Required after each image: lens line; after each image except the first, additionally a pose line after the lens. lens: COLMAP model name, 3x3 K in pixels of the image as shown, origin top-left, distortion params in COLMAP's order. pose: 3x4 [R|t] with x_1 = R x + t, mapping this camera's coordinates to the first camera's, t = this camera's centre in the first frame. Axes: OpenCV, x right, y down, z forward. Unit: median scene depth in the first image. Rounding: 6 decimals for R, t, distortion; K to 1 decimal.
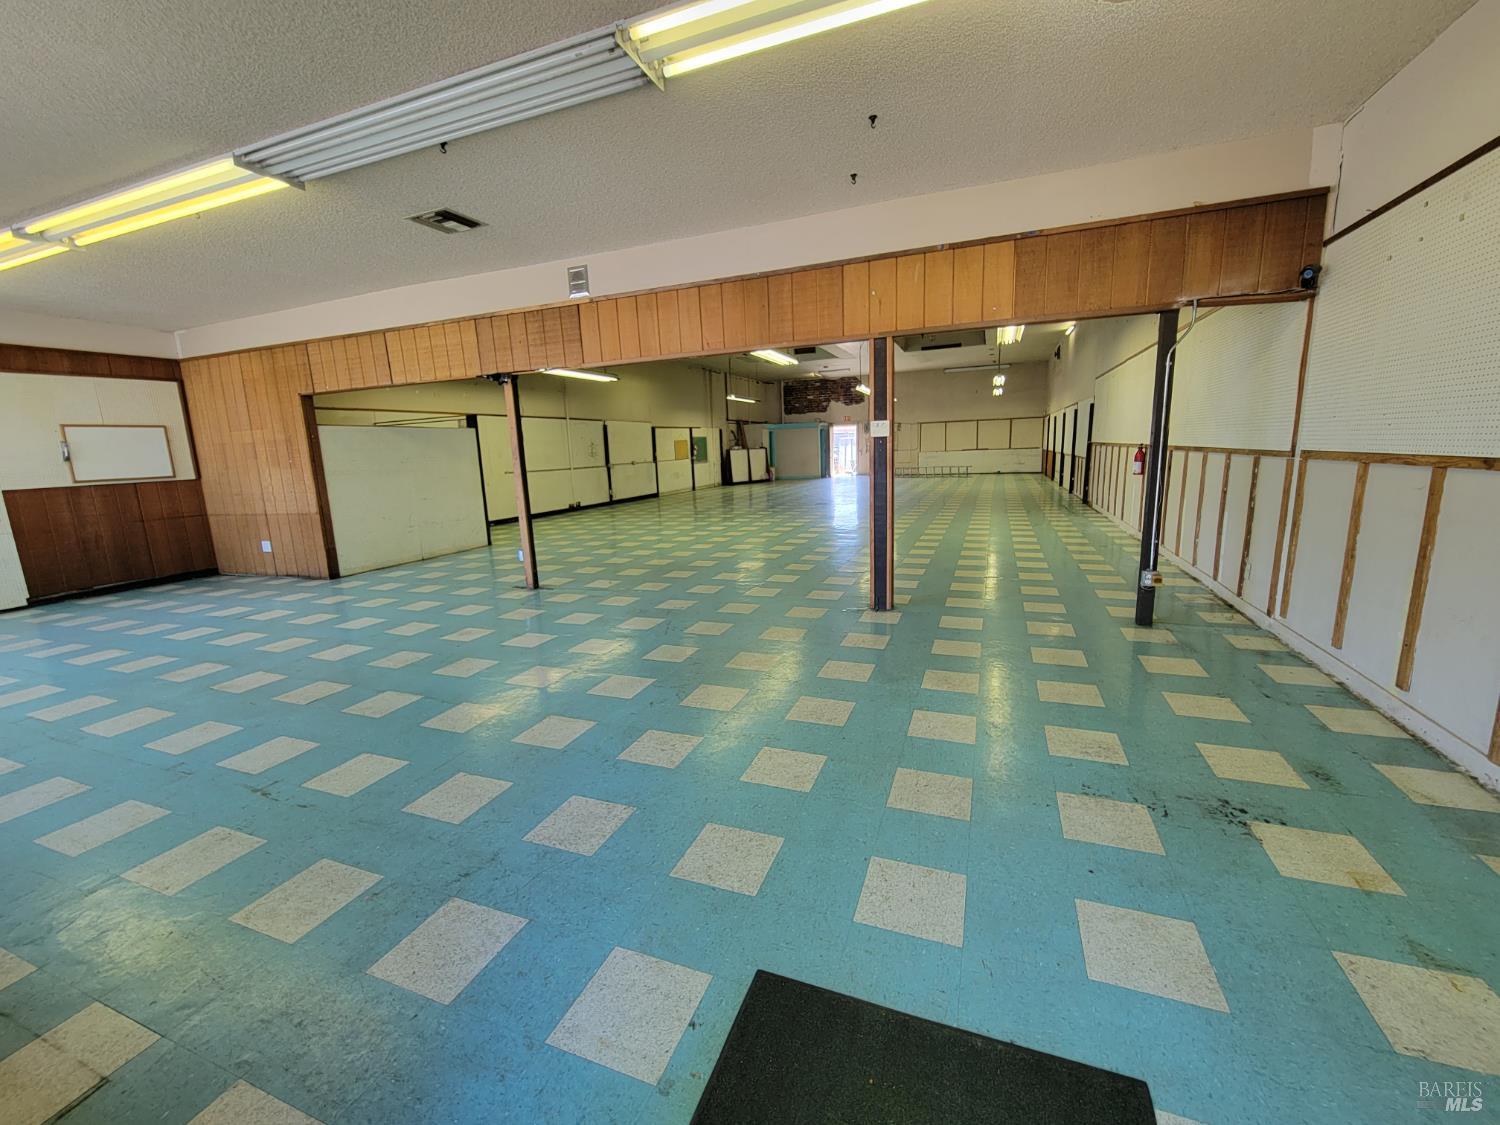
lens RADIAL K [[614.5, 0, 750.6], [0, 614.5, 561.7], [0, 0, 1]] dist [-0.000530, -0.001003]
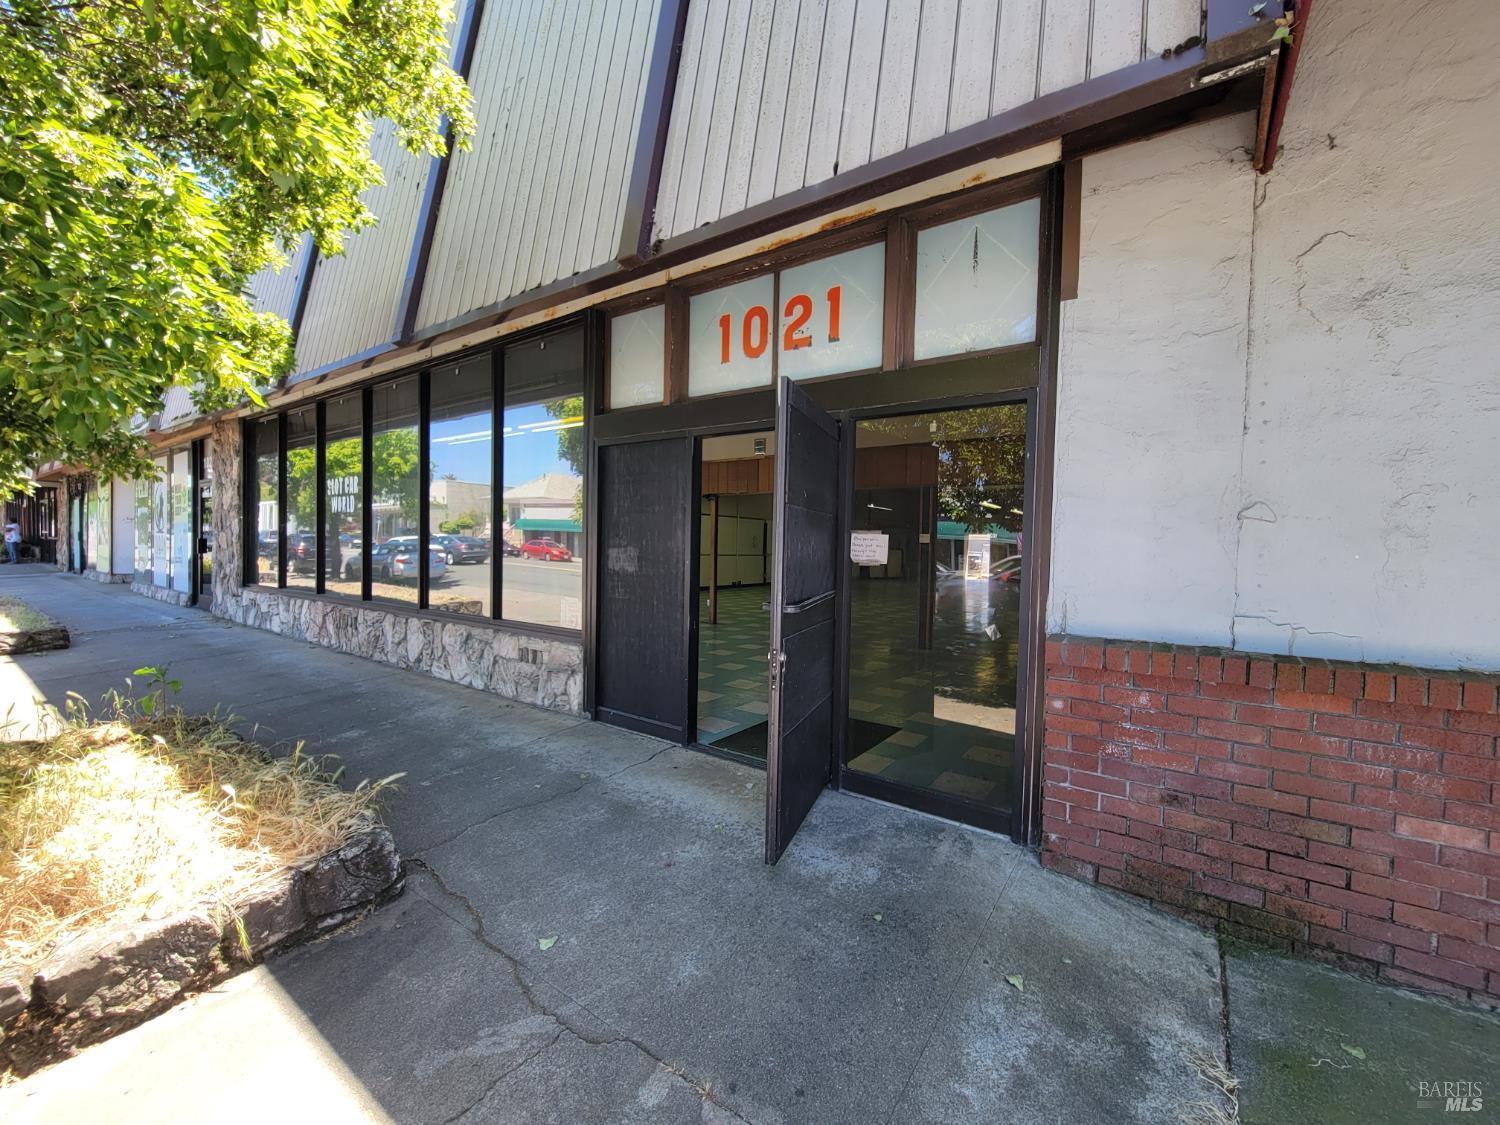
lens RADIAL K [[614.5, 0, 750.6], [0, 614.5, 561.7], [0, 0, 1]] dist [-0.000530, -0.001003]
pose [[0.967518, 0.066226, -0.243972, 0.111397], [-0.103032, 0.984587, -0.141326, 0.091763], [0.230853, 0.161873, 0.959429, -0.493936]]
